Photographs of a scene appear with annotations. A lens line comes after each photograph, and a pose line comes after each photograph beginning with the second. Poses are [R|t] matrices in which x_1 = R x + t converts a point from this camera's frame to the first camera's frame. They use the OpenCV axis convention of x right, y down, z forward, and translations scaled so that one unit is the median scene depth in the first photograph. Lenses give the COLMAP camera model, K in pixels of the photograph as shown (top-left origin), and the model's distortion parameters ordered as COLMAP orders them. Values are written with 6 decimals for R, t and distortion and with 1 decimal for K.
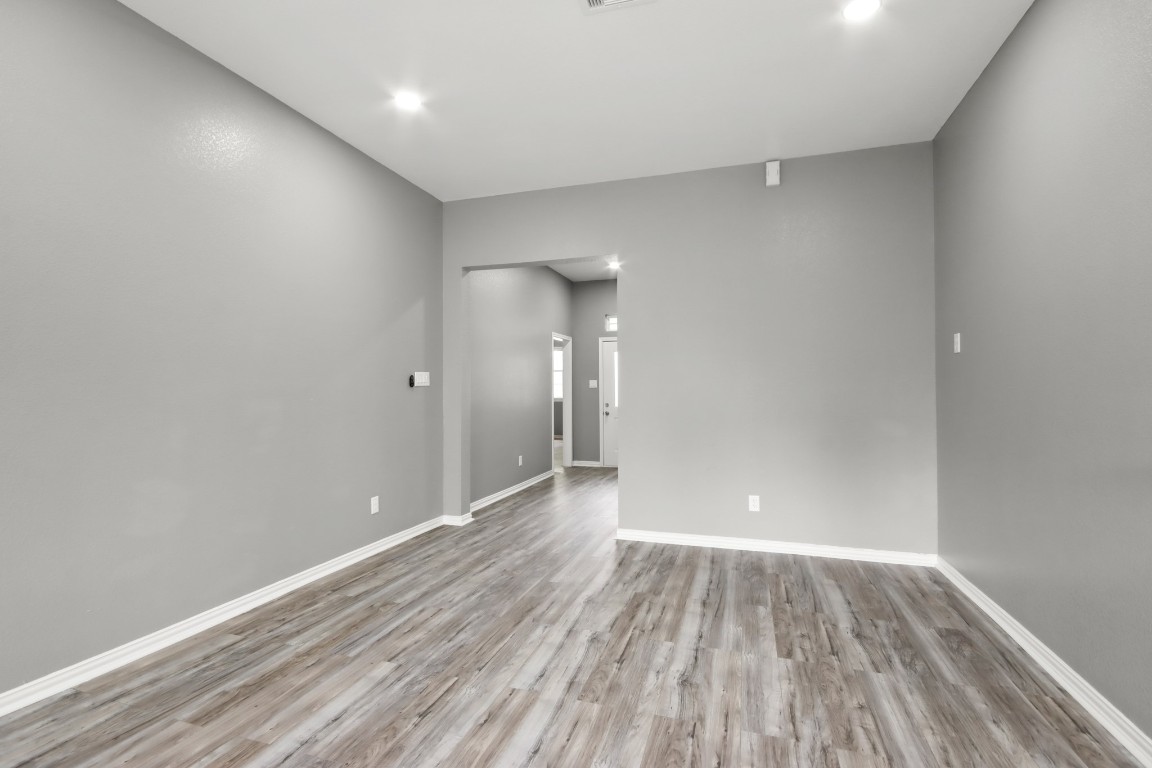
lens RADIAL K [[530.1, 0, 586.8], [0, 530.1, 383.4], [0, 0, 1]] dist [0.008956, -0.009861]
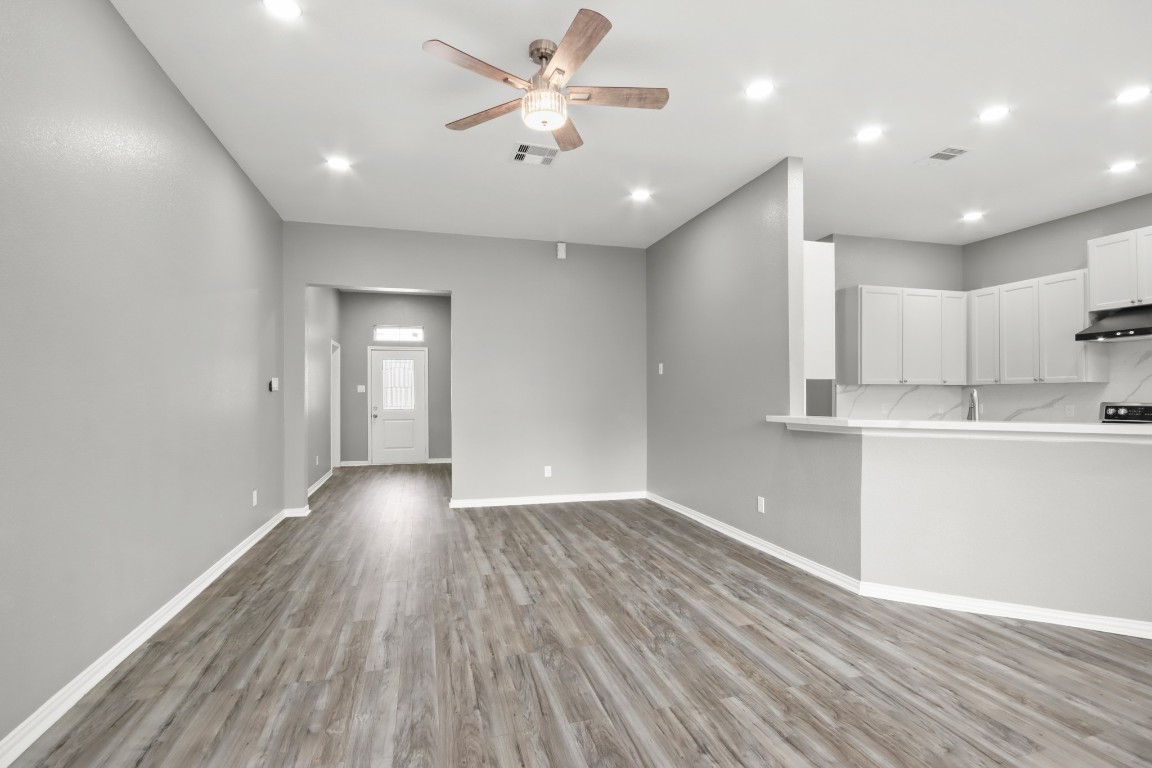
lens RADIAL K [[530.1, 0, 581.6], [0, 530.1, 402.7], [0, 0, 1]] dist [0.008956, -0.009861]
pose [[0.833925, -0.006275, 0.551841, -0.687897], [-0.009246, 0.999636, 0.025338, -0.008138], [-0.551800, -0.026232, 0.833564, -0.462523]]
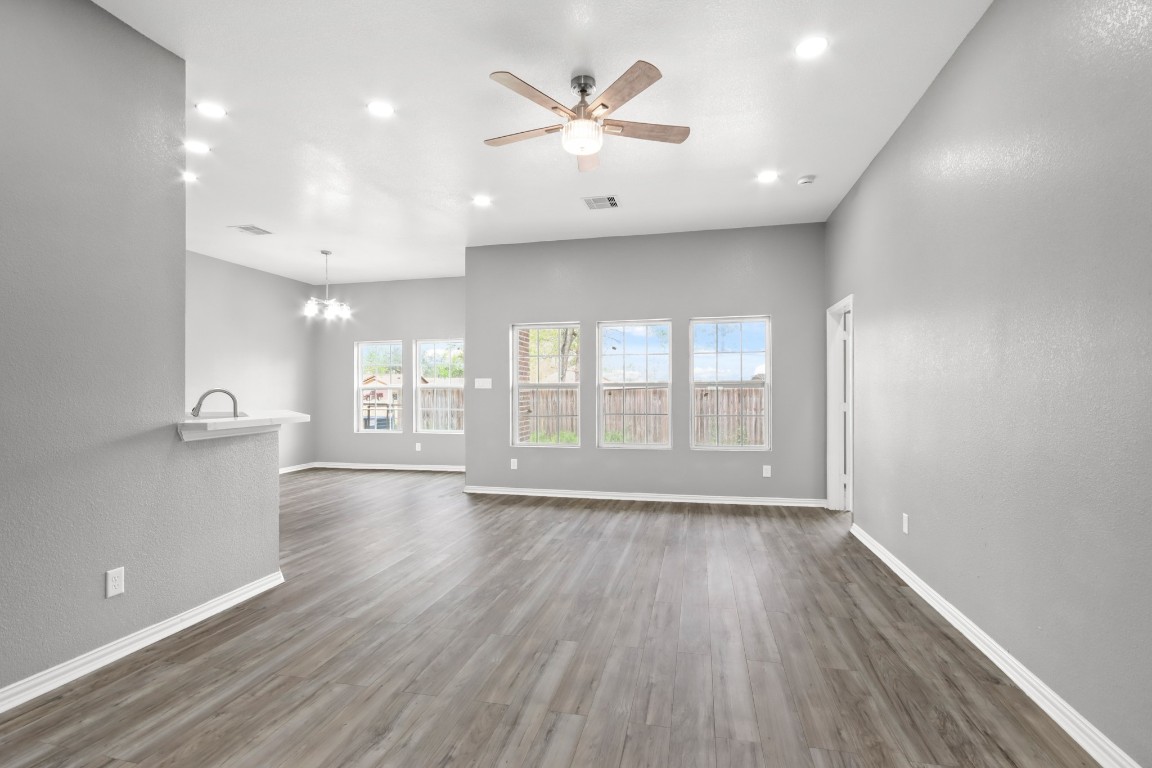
lens RADIAL K [[530.1, 0, 574.3], [0, 530.1, 390.1], [0, 0, 1]] dist [0.008956, -0.009861]
pose [[-0.997962, 0.005003, -0.063613, -0.065627], [0.006201, 0.999807, -0.018649, 0.024433], [0.063508, -0.019006, -0.997800, 1.661957]]
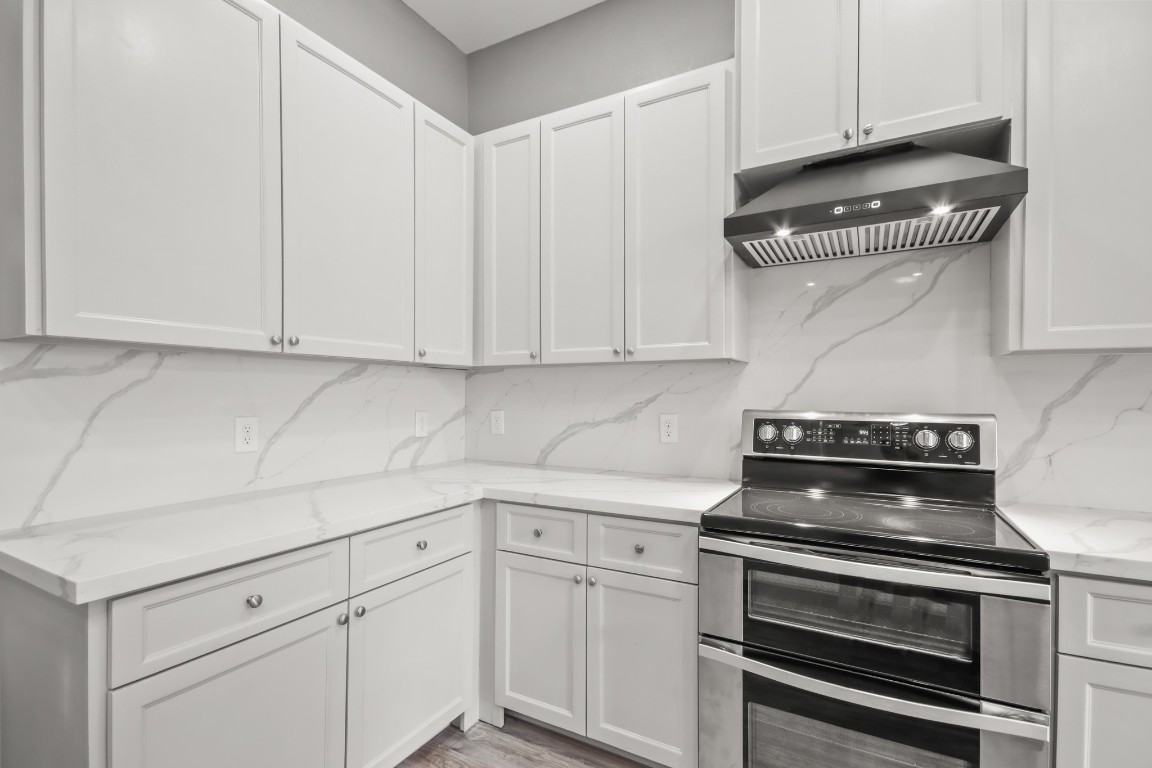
lens RADIAL K [[530.1, 0, 574.3], [0, 530.1, 375.4], [0, 0, 1]] dist [0.008956, -0.009861]
pose [[0.187712, 0.033244, 0.981661, -0.649051], [-0.019917, 0.999350, -0.030035, -0.007982], [-0.982022, -0.013914, 0.188252, -0.448356]]
